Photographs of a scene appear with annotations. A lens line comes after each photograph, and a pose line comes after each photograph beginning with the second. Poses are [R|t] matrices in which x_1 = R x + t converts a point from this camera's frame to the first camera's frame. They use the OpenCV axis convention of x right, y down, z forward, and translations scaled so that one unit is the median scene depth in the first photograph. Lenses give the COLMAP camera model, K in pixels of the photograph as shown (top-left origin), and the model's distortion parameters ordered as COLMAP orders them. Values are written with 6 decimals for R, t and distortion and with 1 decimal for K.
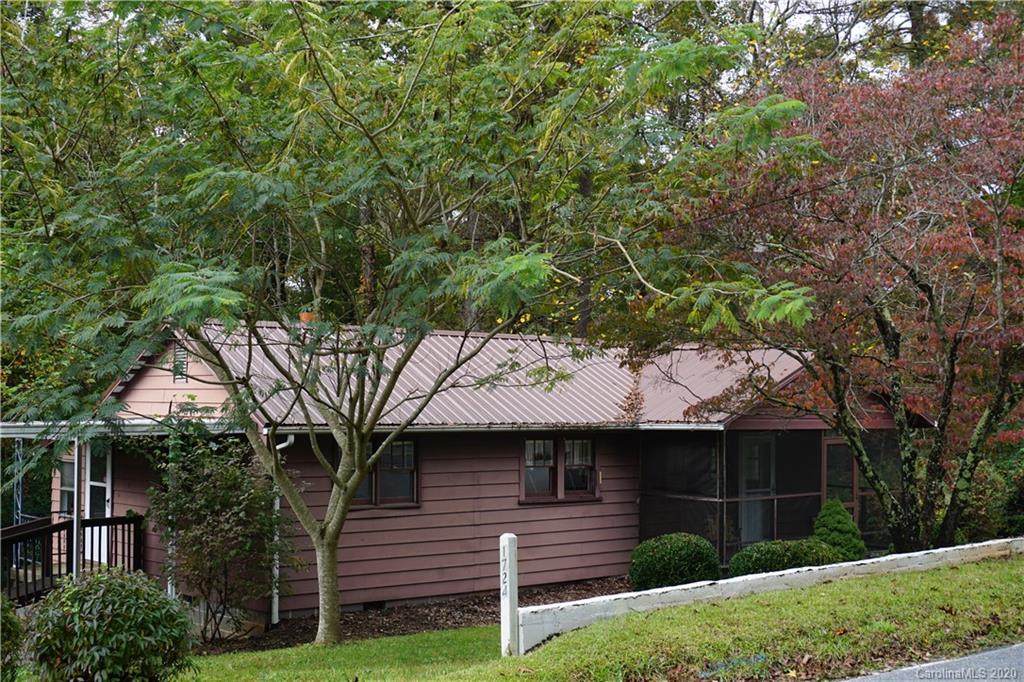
lens RADIAL K [[1495.0, 0, 512.0], [0, 1495.0, 341.0], [0, 0, 1]] dist [-0.008783, -0.017115]
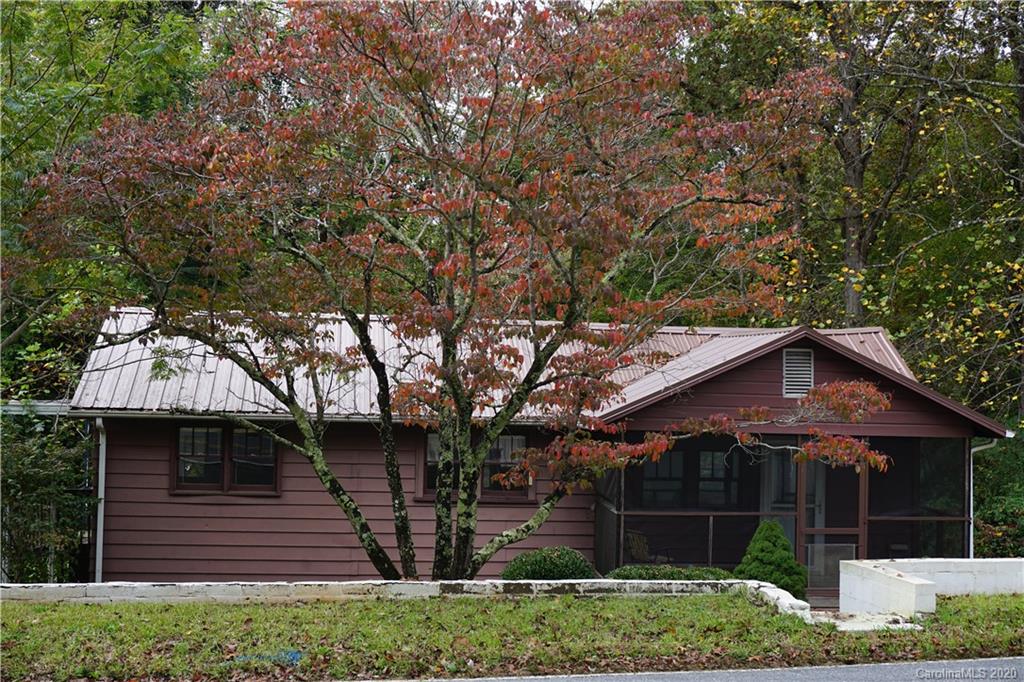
lens RADIAL K [[1392.1, 0, 512.0], [0, 1392.1, 341.0], [0, 0, 1]] dist [-0.016134, 0.009696]
pose [[0.819718, -0.001108, -0.572766, 0.577725], [0.003889, 0.999986, 0.003631, 0.005887], [0.572753, -0.005204, 0.819711, 0.332405]]
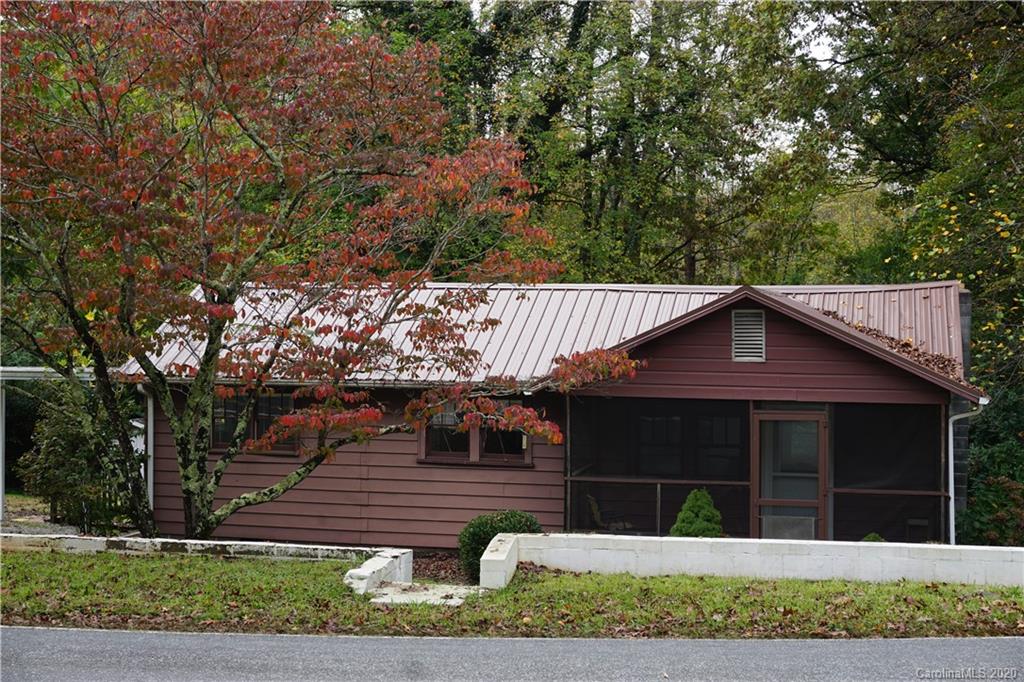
lens RADIAL K [[1392.1, 0, 512.0], [0, 1392.1, 341.0], [0, 0, 1]] dist [-0.016134, 0.009696]
pose [[0.568000, 0.008761, -0.822982, 0.818621], [0.027525, 0.999182, 0.029634, 0.004859], [0.822568, -0.039484, 0.567294, 0.560075]]
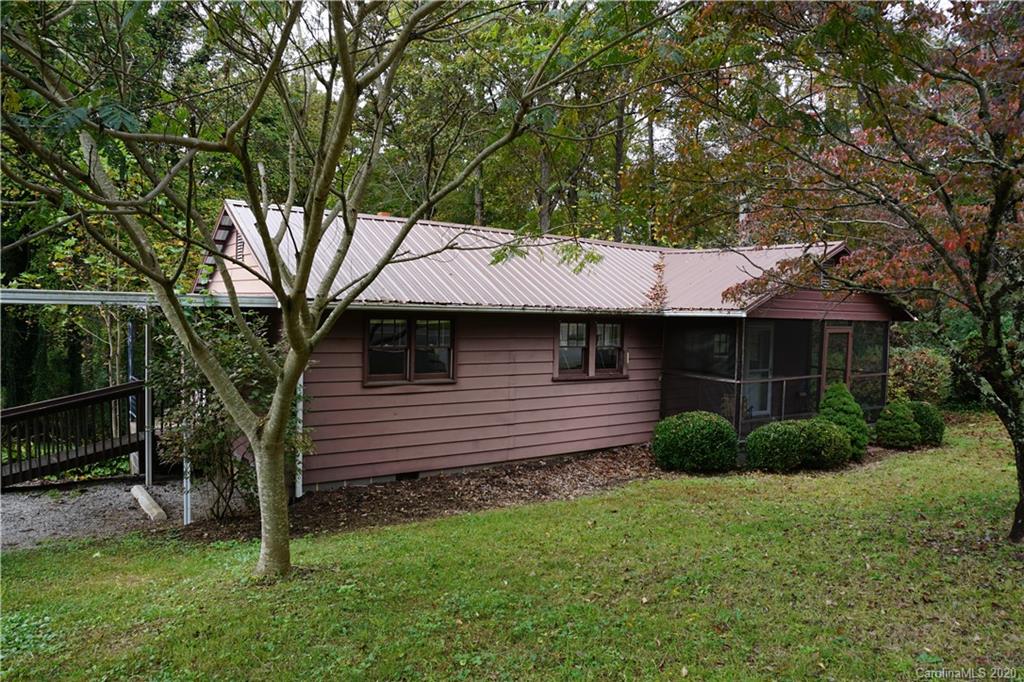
lens RADIAL K [[737.4, 0, 512.0], [0, 737.4, 341.0], [0, 0, 1]] dist [-0.058398, 0.003688]
pose [[0.995608, 0.023265, -0.090688, 0.024225], [-0.015719, 0.996421, 0.083054, 0.037112], [0.092295, -0.081264, 0.992410, 0.482179]]
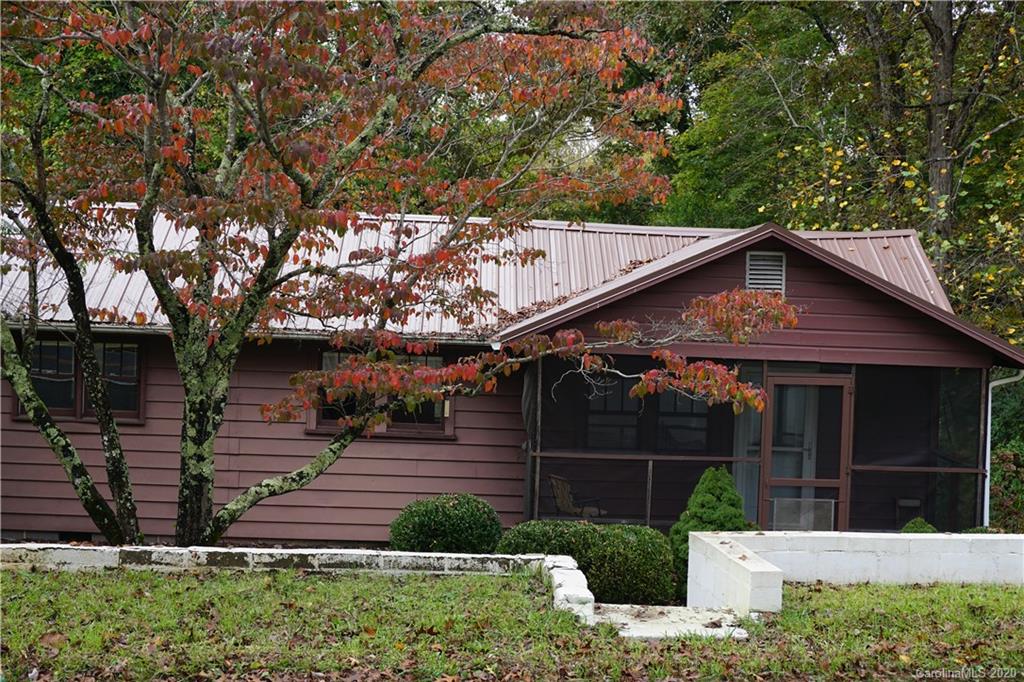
lens RADIAL K [[1495.0, 0, 512.0], [0, 1495.0, 341.0], [0, 0, 1]] dist [-0.008783, -0.017115]
pose [[0.765641, 0.042849, -0.641840, 0.604439], [-0.005822, 0.998200, 0.059694, 0.015005], [0.643242, -0.041967, 0.764512, 0.498498]]
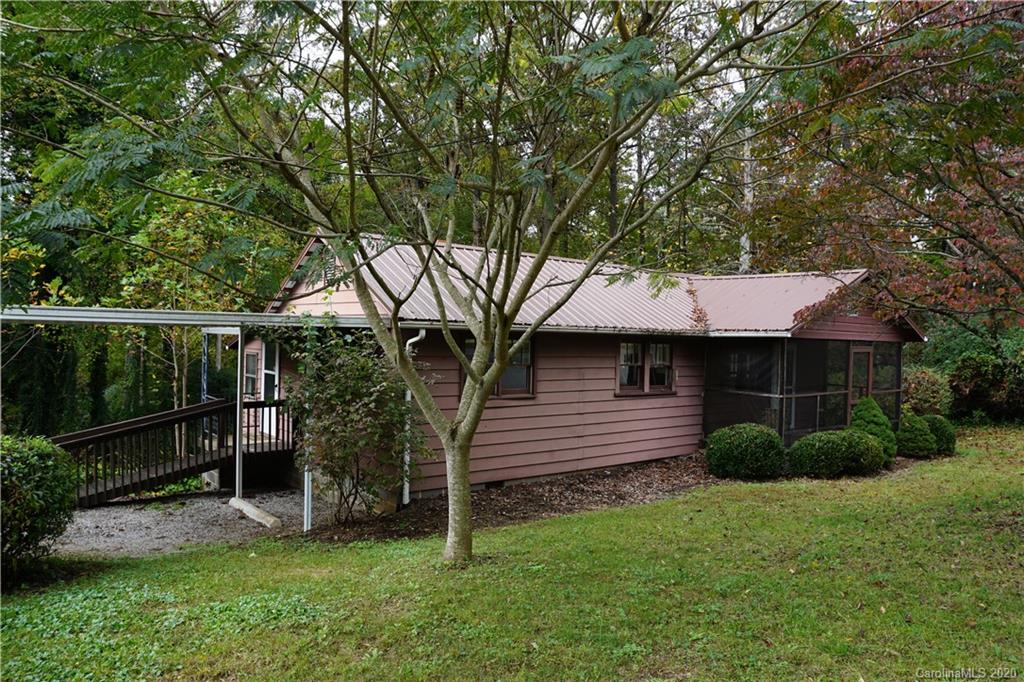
lens RADIAL K [[740.1, 0, 512.0], [0, 740.1, 341.0], [0, 0, 1]] dist [-0.043698, 0.003592]
pose [[0.999147, 0.018997, -0.036667, -0.058348], [-0.017256, 0.998734, 0.047247, 0.040457], [0.037519, -0.046574, 0.998210, 0.429534]]
